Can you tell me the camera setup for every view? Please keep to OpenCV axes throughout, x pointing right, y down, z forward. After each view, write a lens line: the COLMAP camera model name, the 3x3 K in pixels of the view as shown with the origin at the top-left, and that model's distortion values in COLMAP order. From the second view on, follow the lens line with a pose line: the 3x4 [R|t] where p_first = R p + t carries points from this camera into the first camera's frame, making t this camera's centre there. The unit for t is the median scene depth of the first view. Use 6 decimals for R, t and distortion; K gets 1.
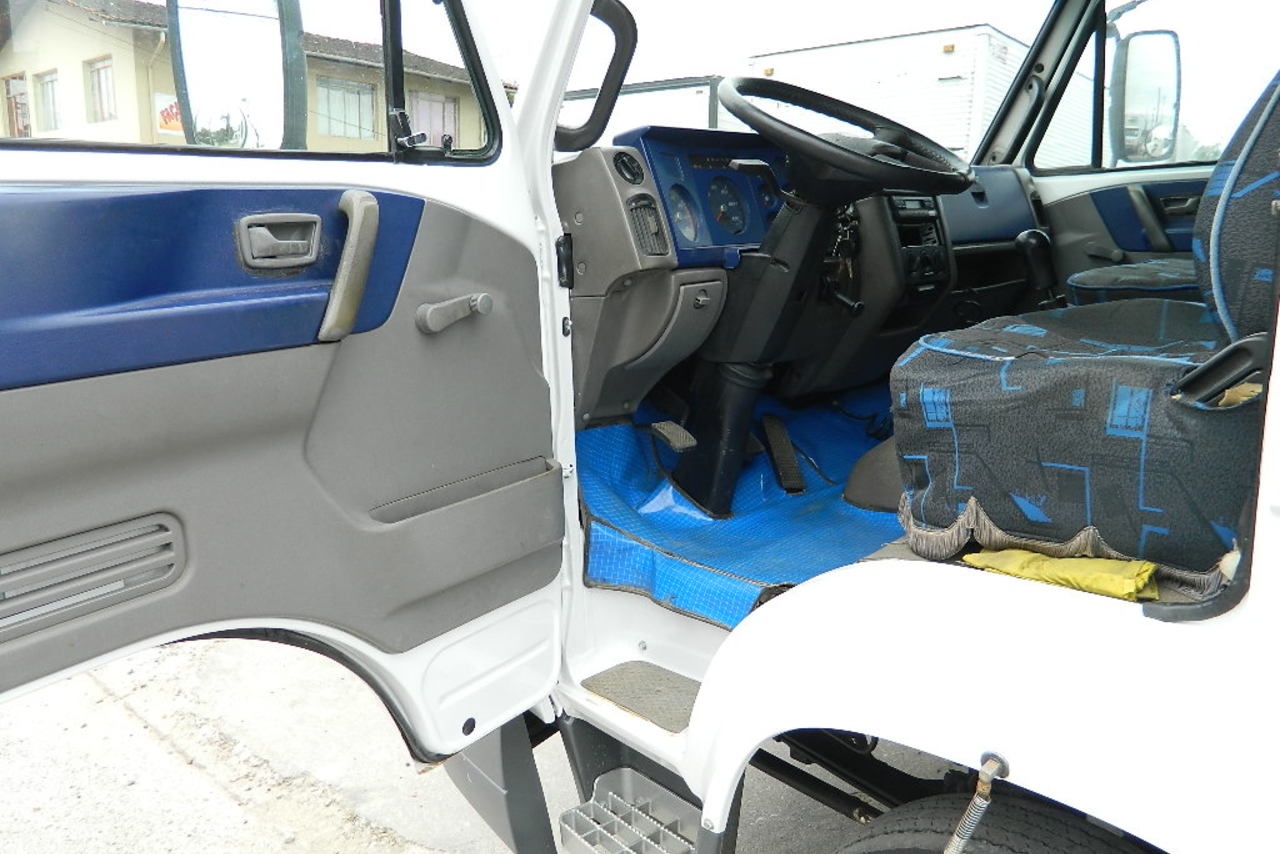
lens RADIAL K [[944.2, 0, 640.0], [0, 944.2, 427.0], [0, 0, 1]] dist [0.006492, 0.001680]
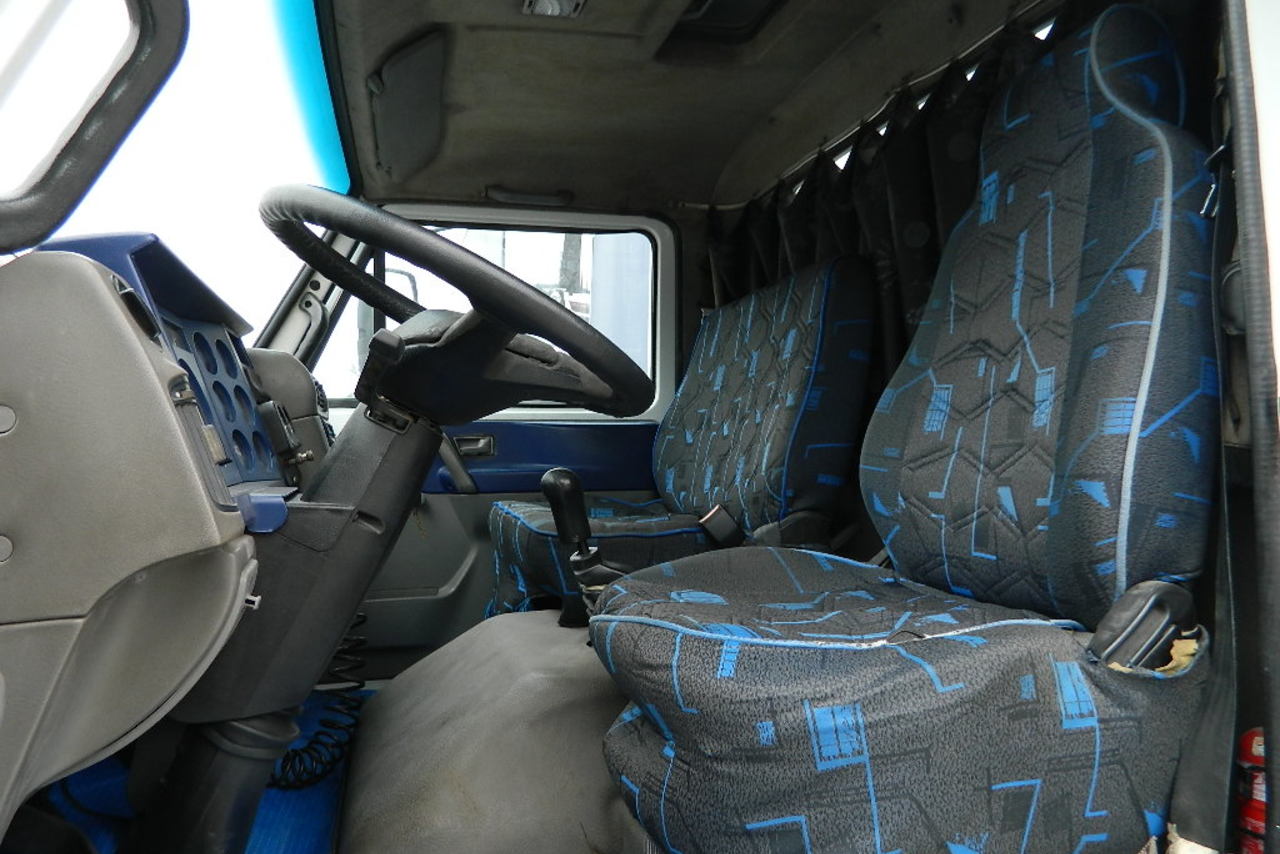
lens RADIAL K [[944.2, 0, 640.0], [0, 944.2, 427.0], [0, 0, 1]] dist [0.006492, 0.001680]
pose [[0.529656, 0.053605, 0.846517, -0.338596], [0.159164, 0.973992, -0.161264, -0.154678], [-0.833145, 0.220150, 0.507349, 0.798392]]
